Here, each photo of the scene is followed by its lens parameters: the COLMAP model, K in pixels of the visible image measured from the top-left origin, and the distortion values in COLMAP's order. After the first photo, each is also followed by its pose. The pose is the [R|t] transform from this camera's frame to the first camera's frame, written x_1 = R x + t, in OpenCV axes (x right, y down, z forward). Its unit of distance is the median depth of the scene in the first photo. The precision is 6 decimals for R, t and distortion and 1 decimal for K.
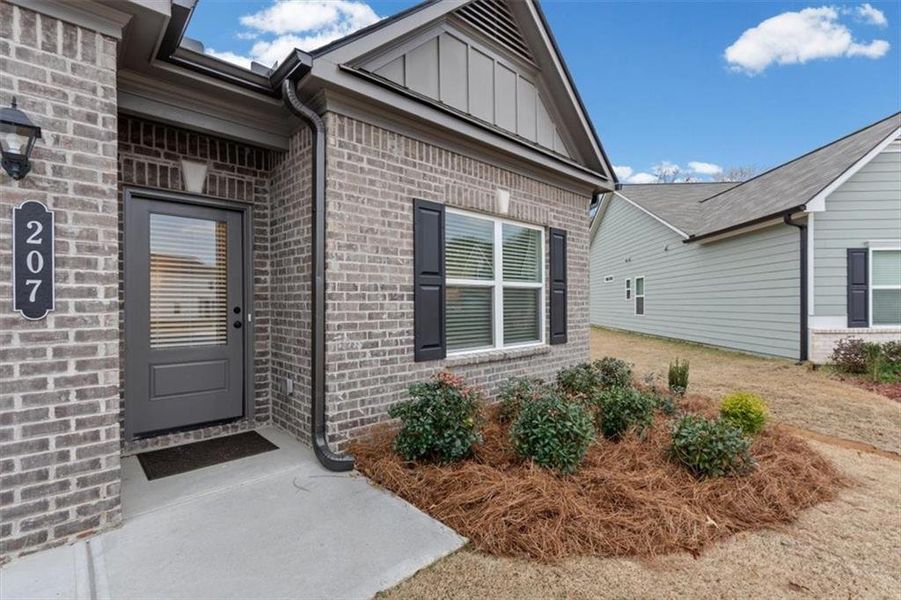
lens RADIAL K [[430.6, 0, 455.0], [0, 430.6, 306.8], [0, 0, 1]] dist [-0.002041, 0.000779]
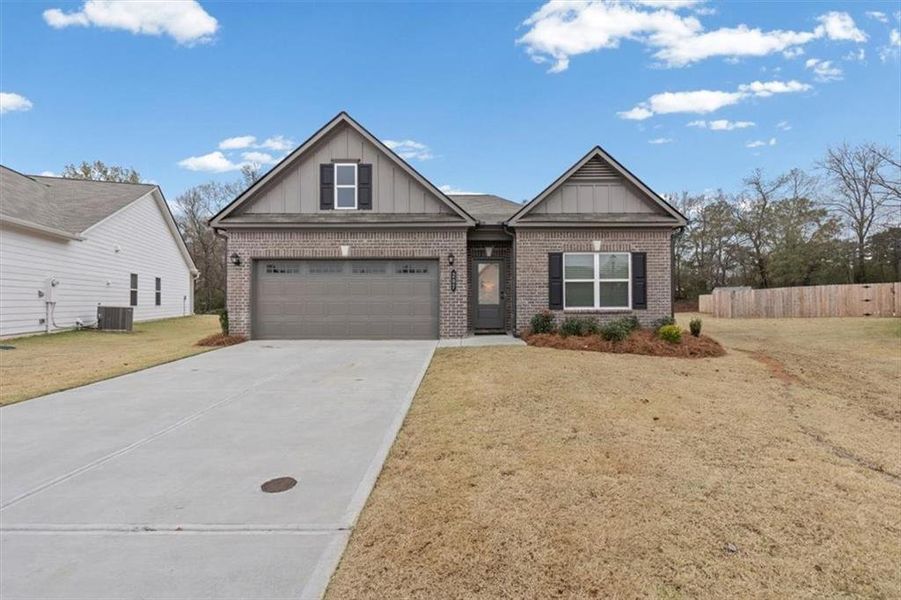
lens RADIAL K [[417.5, 0, 461.0], [0, 417.5, 297.5], [0, 0, 1]] dist [-0.000095, 0.000259]
pose [[0.726551, -0.003571, -0.687103, 1.156559], [-0.003371, 0.999956, -0.008761, 0.062197], [0.687104, 0.008681, 0.726507, -1.178661]]
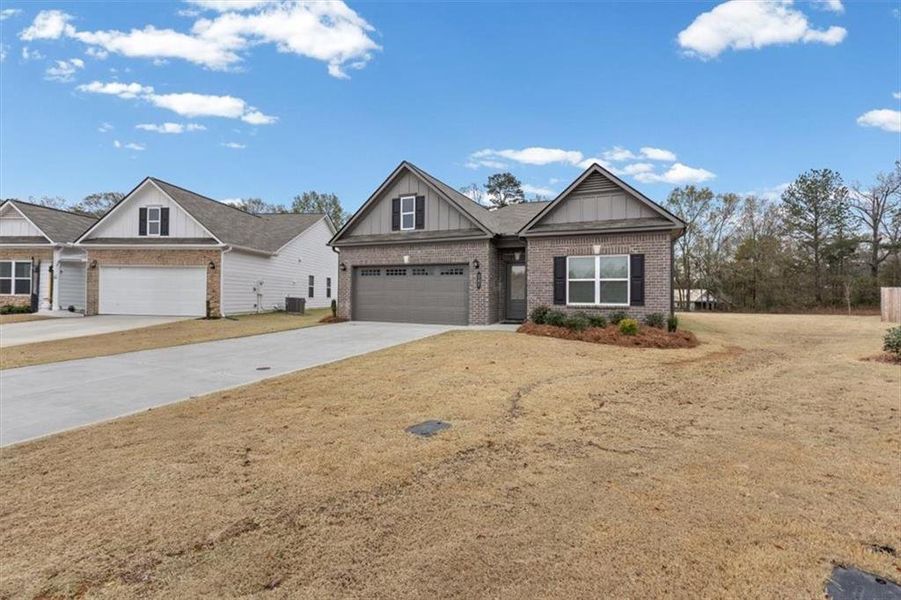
lens RADIAL K [[417.5, 0, 448.2], [0, 417.5, 293.8], [0, 0, 1]] dist [-0.000095, 0.000259]
pose [[0.371499, 0.002574, -0.928430, 2.229354], [-0.015564, 0.999873, -0.003456, 0.057511], [0.928303, 0.015734, 0.371492, -0.840081]]
